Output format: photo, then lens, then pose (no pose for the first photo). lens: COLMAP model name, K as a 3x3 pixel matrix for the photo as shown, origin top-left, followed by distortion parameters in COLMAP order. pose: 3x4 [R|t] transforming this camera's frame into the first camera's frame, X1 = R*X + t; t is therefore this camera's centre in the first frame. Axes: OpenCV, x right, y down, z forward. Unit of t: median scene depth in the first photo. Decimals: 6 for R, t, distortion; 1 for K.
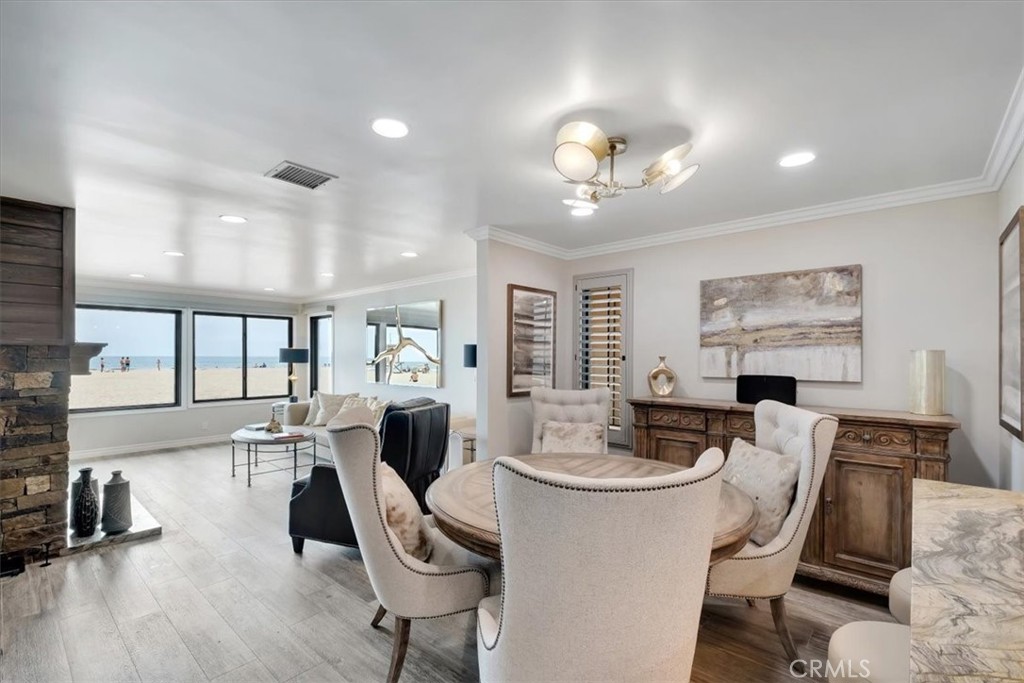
lens RADIAL K [[451.8, 0, 512.6], [0, 451.8, 352.3], [0, 0, 1]] dist [-0.000983, -0.000744]
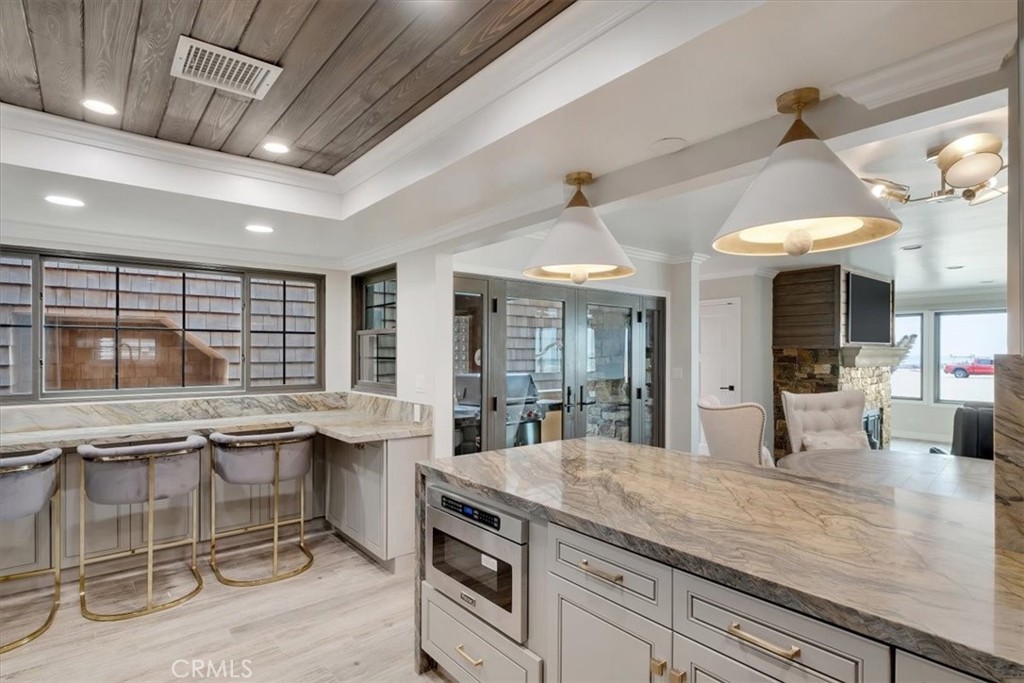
lens RADIAL K [[518.4, 0, 510.4], [0, 518.4, 352.5], [0, 0, 1]] dist [-0.002127, 0.000268]
pose [[-0.155259, -0.006518, -0.987852, 0.948934], [0.005278, 0.999958, -0.007428, 0.005895], [0.987860, -0.006367, -0.155219, 0.105066]]
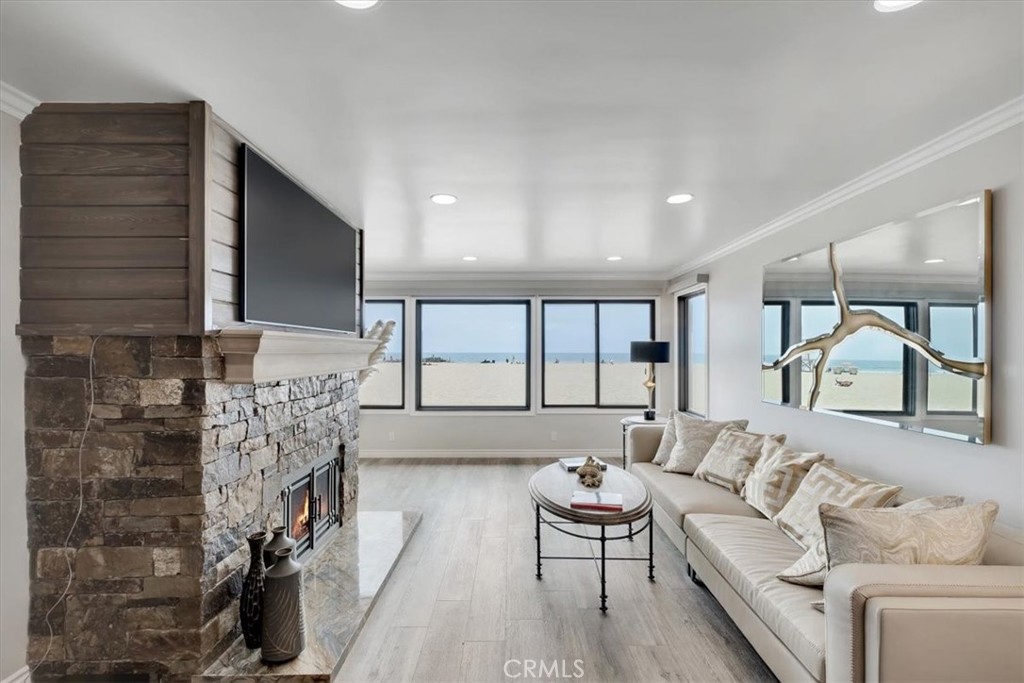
lens RADIAL K [[451.8, 0, 512.6], [0, 451.8, 352.3], [0, 0, 1]] dist [-0.000983, -0.000744]
pose [[0.671177, -0.000530, -0.741297, -0.241065], [0.006423, 0.999966, 0.005100, 0.006241], [0.741270, -0.008185, 0.671157, 0.811736]]
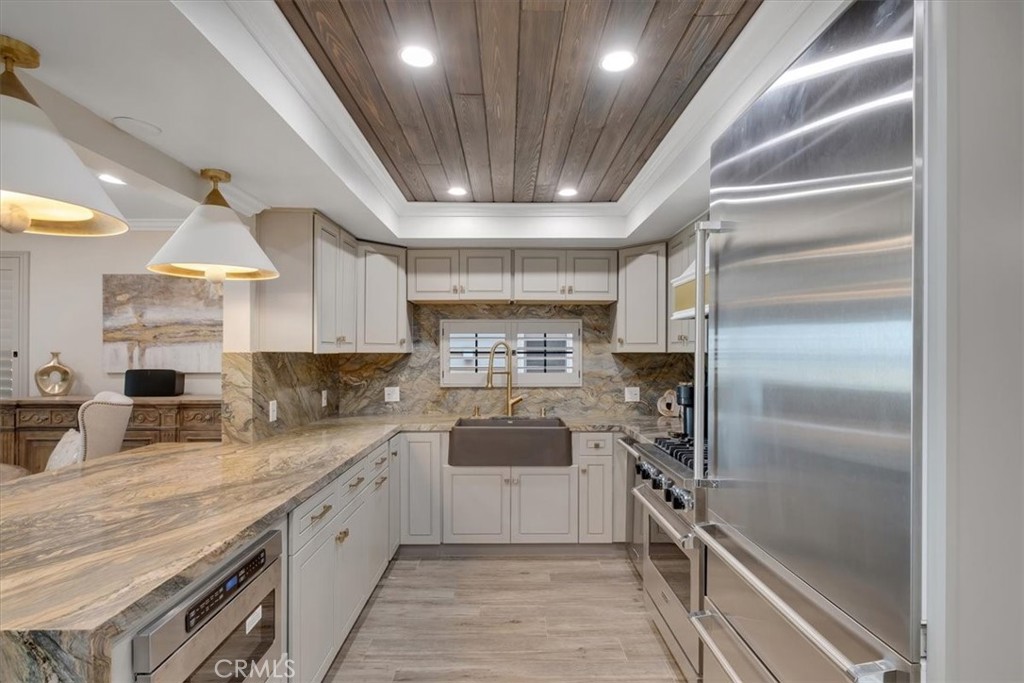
lens RADIAL K [[511.6, 0, 511.4], [0, 511.6, 352.0], [0, 0, 1]] dist [0.000300, -0.000618]
pose [[0.740724, -0.003573, 0.671800, 0.334269], [-0.002501, 0.999964, 0.008075, -0.001812], [-0.671805, -0.007662, 0.740689, -0.417720]]
